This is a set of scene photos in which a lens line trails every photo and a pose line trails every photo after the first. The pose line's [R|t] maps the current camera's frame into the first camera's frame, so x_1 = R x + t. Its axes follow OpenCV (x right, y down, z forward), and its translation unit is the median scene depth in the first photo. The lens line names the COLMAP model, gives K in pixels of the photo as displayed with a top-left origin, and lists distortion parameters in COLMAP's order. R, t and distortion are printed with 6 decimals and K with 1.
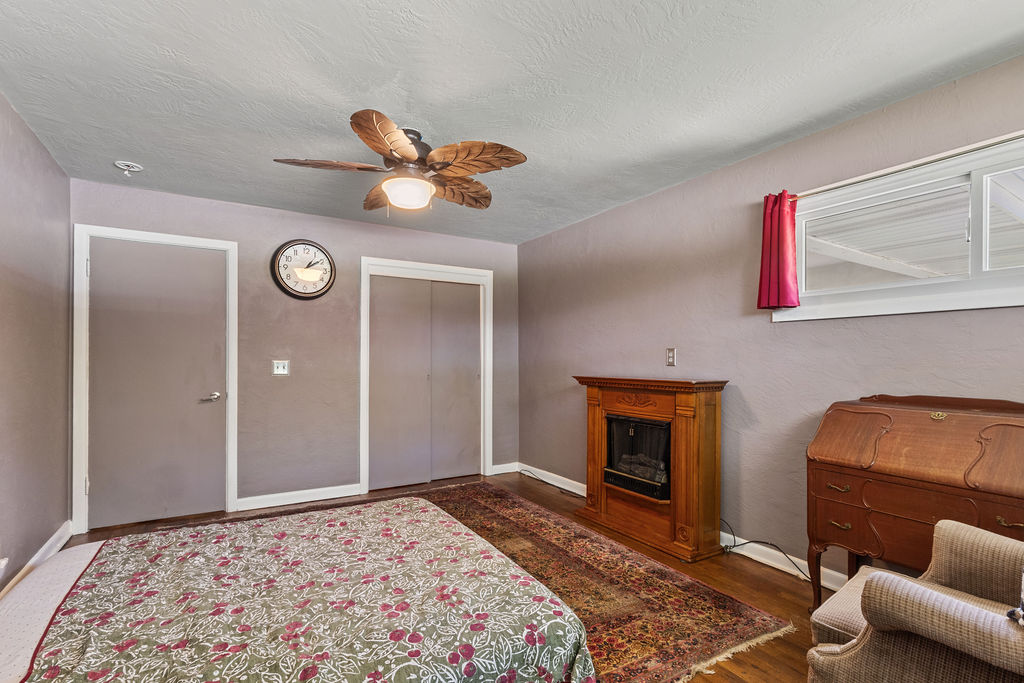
lens RADIAL K [[474.4, 0, 509.6], [0, 474.4, 355.7], [0, 0, 1]] dist [0.003713, 0.001503]
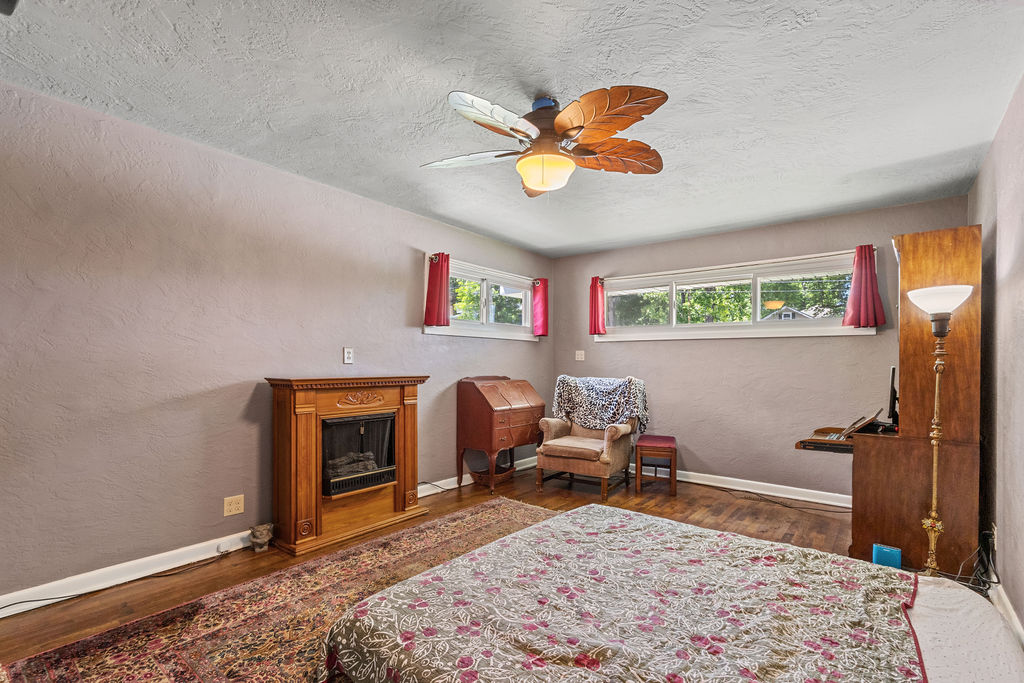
lens RADIAL K [[474.4, 0, 509.6], [0, 474.4, 355.7], [0, 0, 1]] dist [0.003713, 0.001503]
pose [[-0.326270, -0.000327, 0.945277, -0.849838], [-0.015719, 0.999864, -0.005080, 0.003562], [-0.945146, -0.016516, -0.326231, 1.107461]]
